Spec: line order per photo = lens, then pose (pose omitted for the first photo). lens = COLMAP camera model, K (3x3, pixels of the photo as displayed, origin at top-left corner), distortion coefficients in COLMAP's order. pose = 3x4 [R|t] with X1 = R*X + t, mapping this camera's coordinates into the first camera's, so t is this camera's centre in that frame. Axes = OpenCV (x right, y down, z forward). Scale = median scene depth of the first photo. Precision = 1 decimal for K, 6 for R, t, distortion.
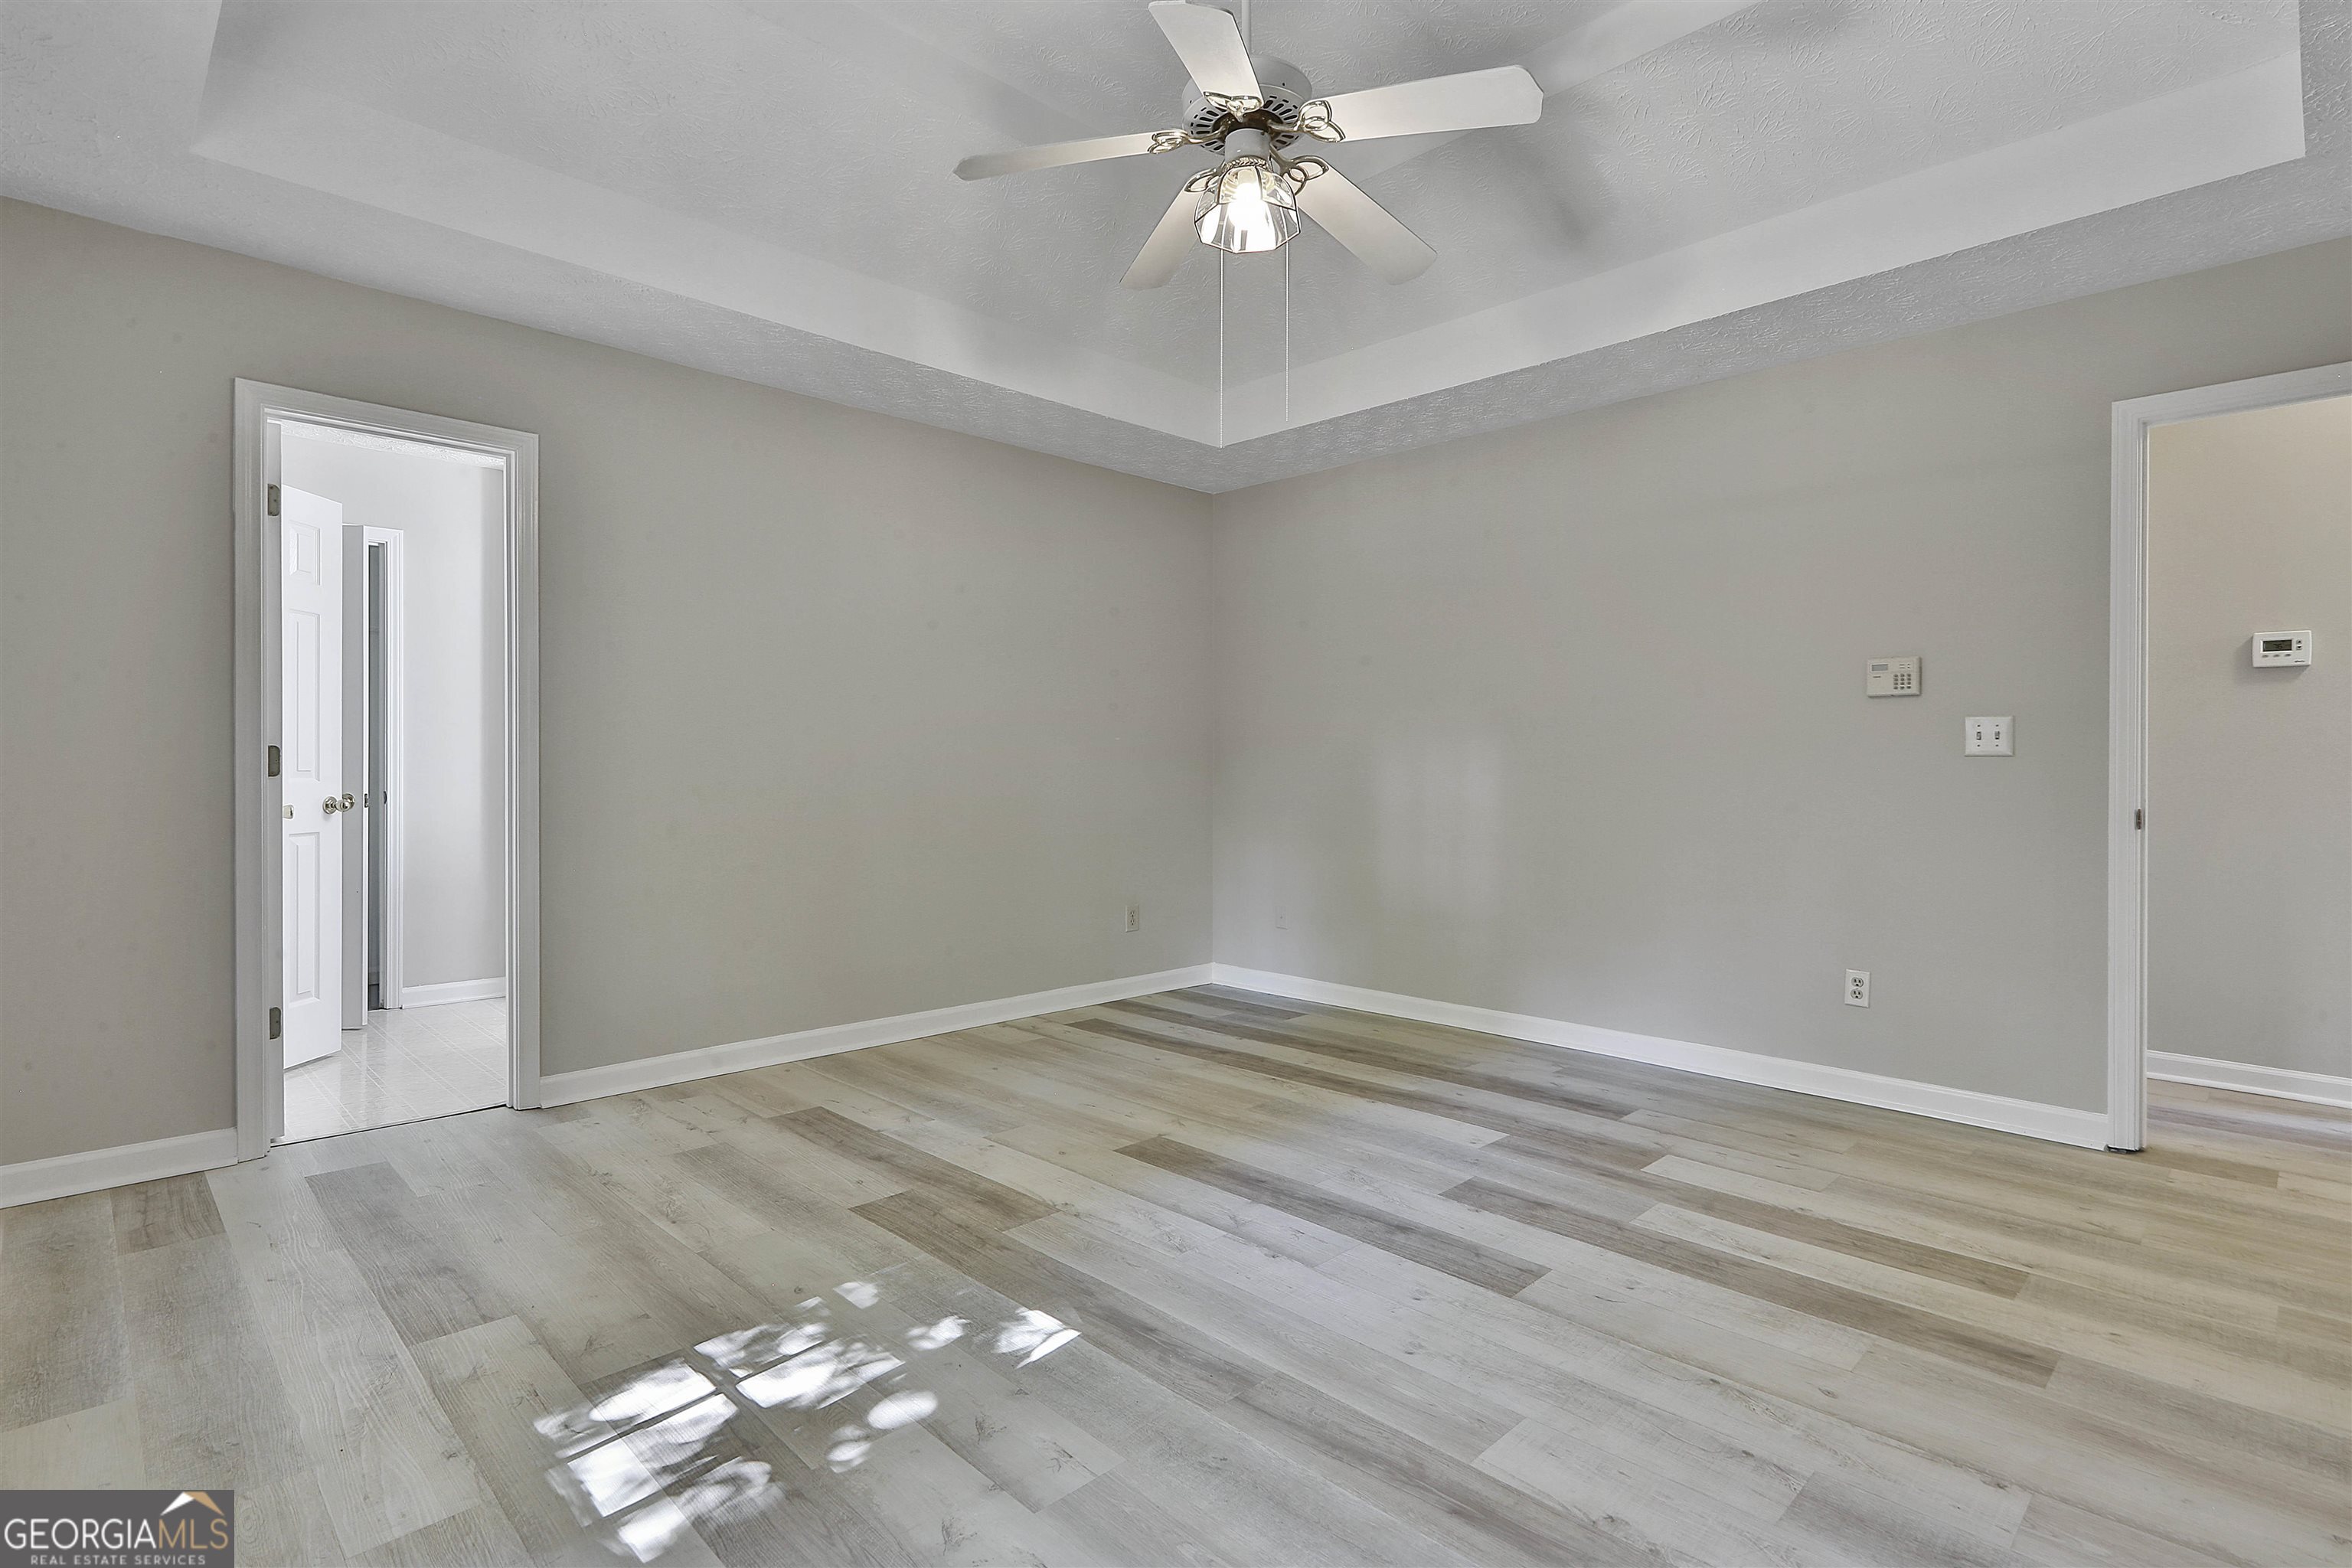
lens RADIAL K [[1139.5, 0, 1175.3], [0, 1139.5, 753.8], [0, 0, 1]] dist [-0.000511, 0.001088]
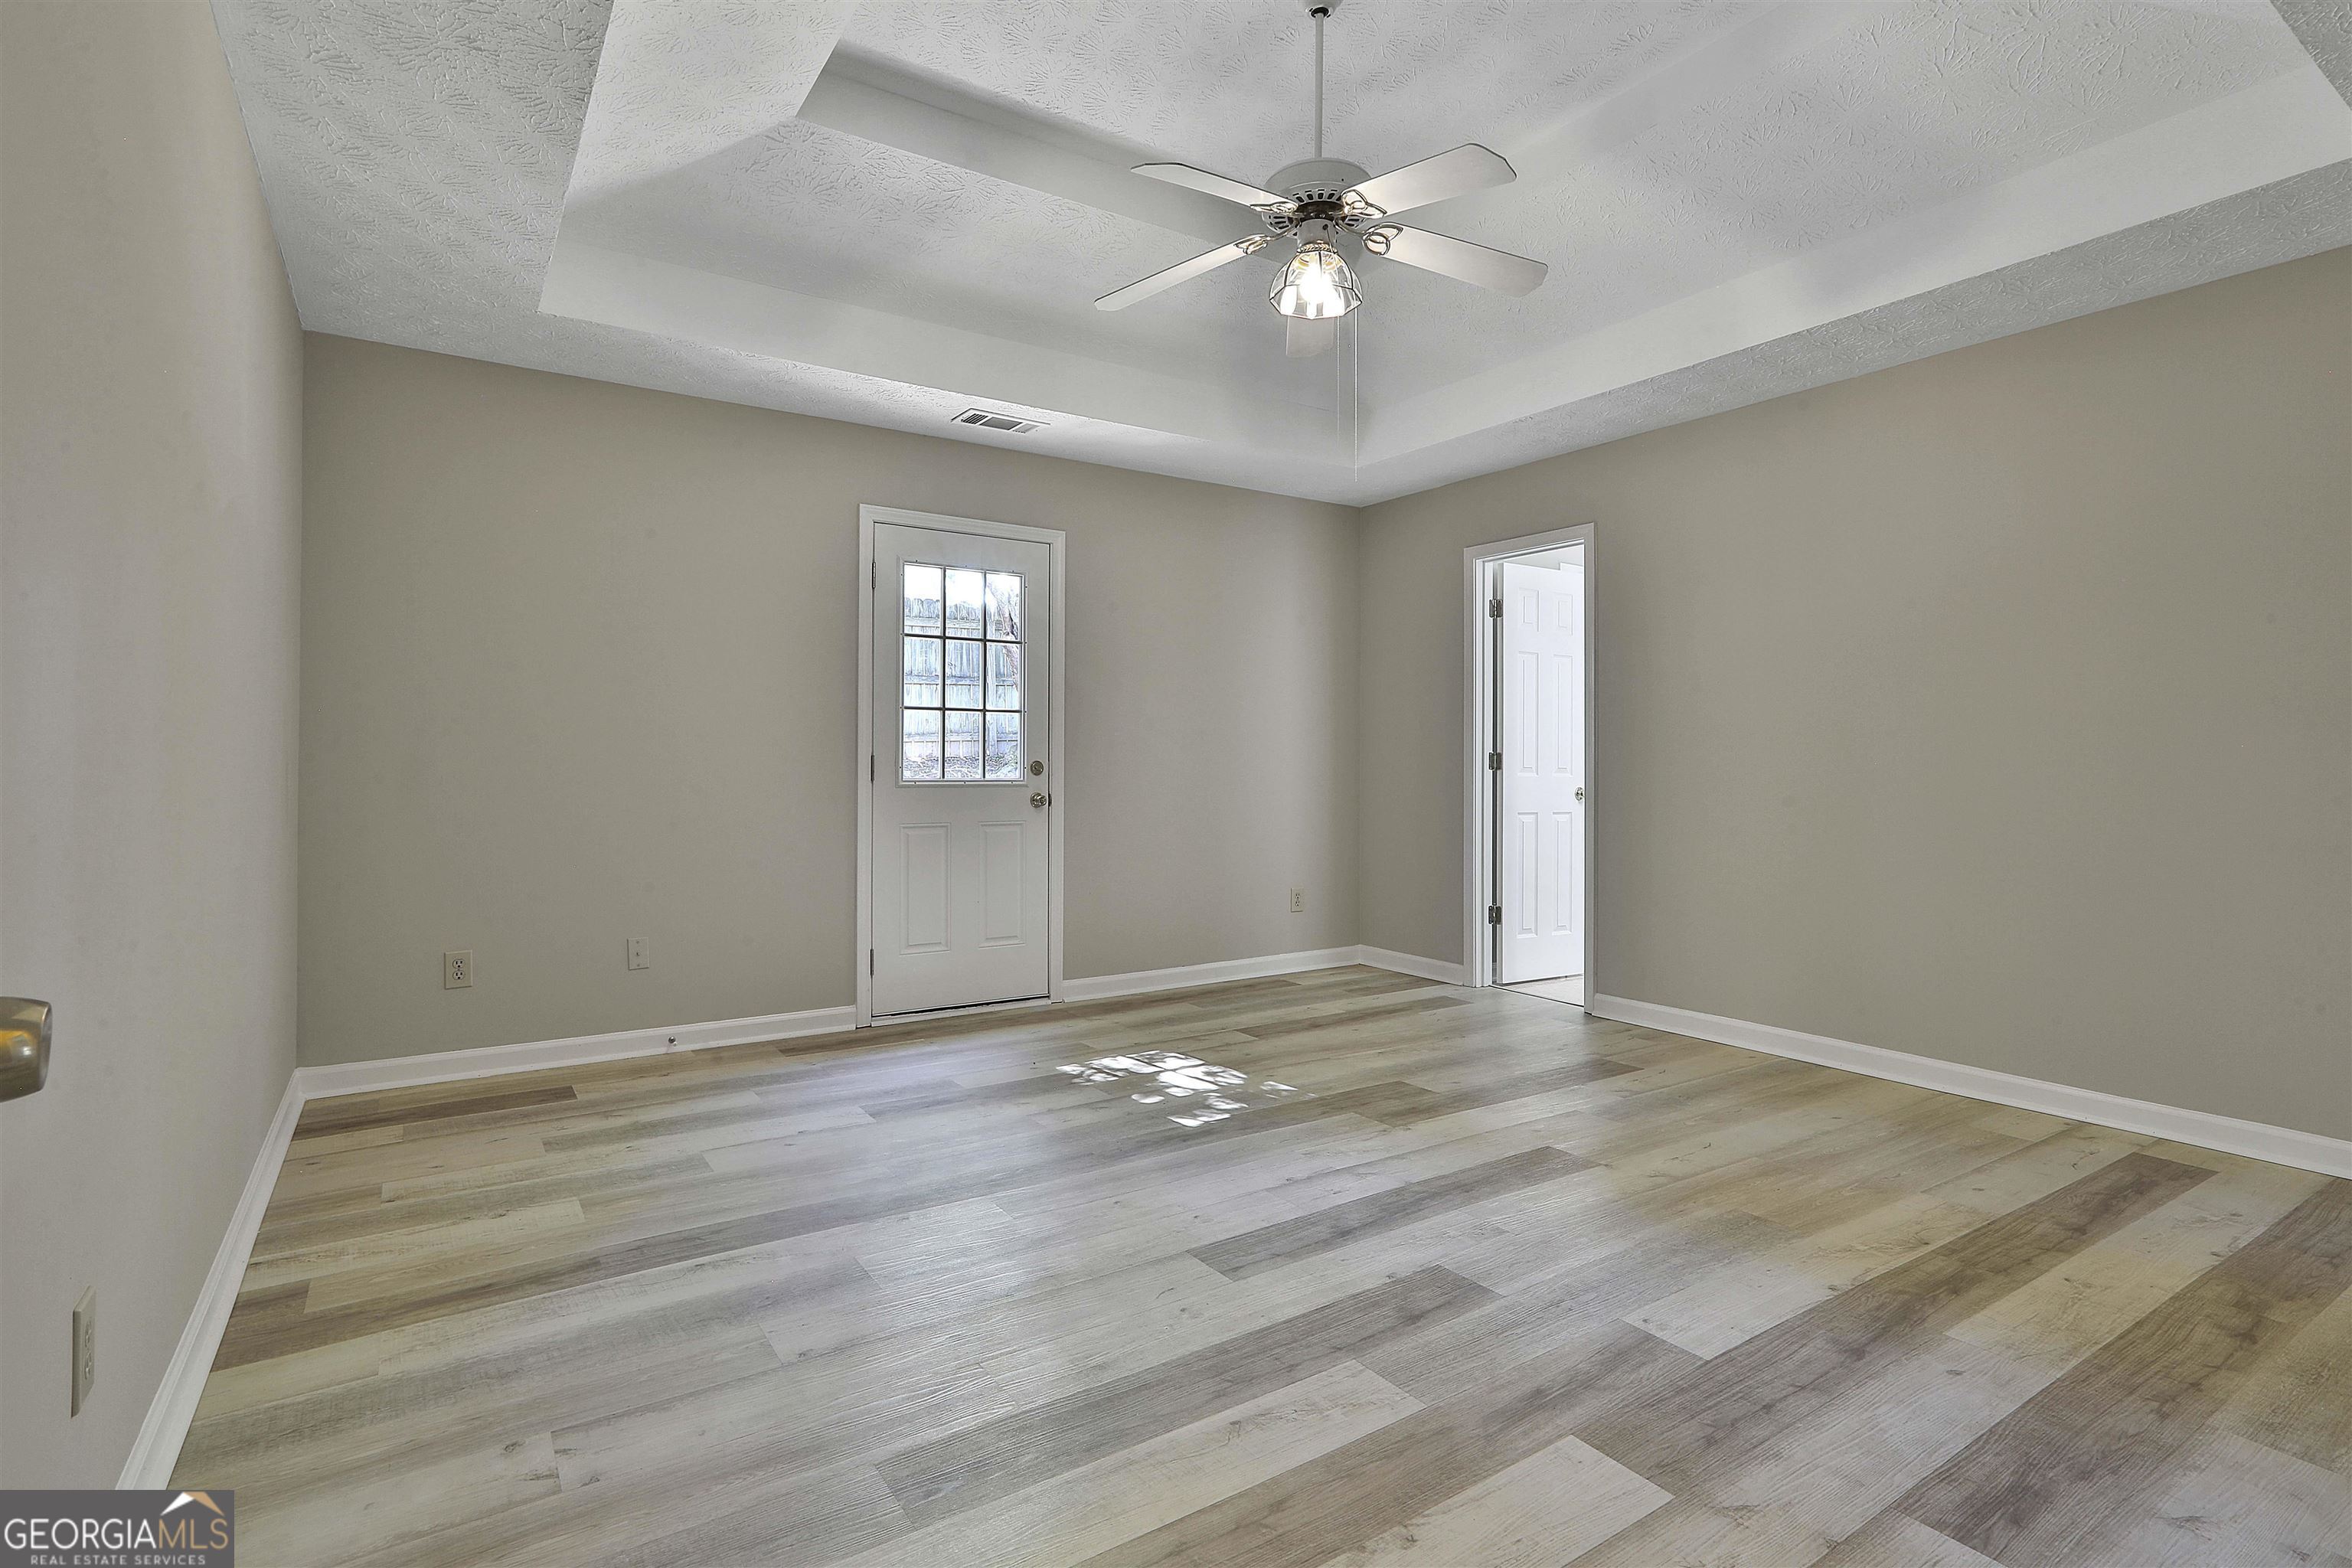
lens RADIAL K [[1139.5, 0, 1175.3], [0, 1139.5, 753.8], [0, 0, 1]] dist [-0.000511, 0.001088]
pose [[-0.192030, -0.013792, -0.981292, 1.105706], [0.010290, 0.999818, -0.016066, 0.020037], [0.981335, -0.013183, -0.191853, 0.979194]]
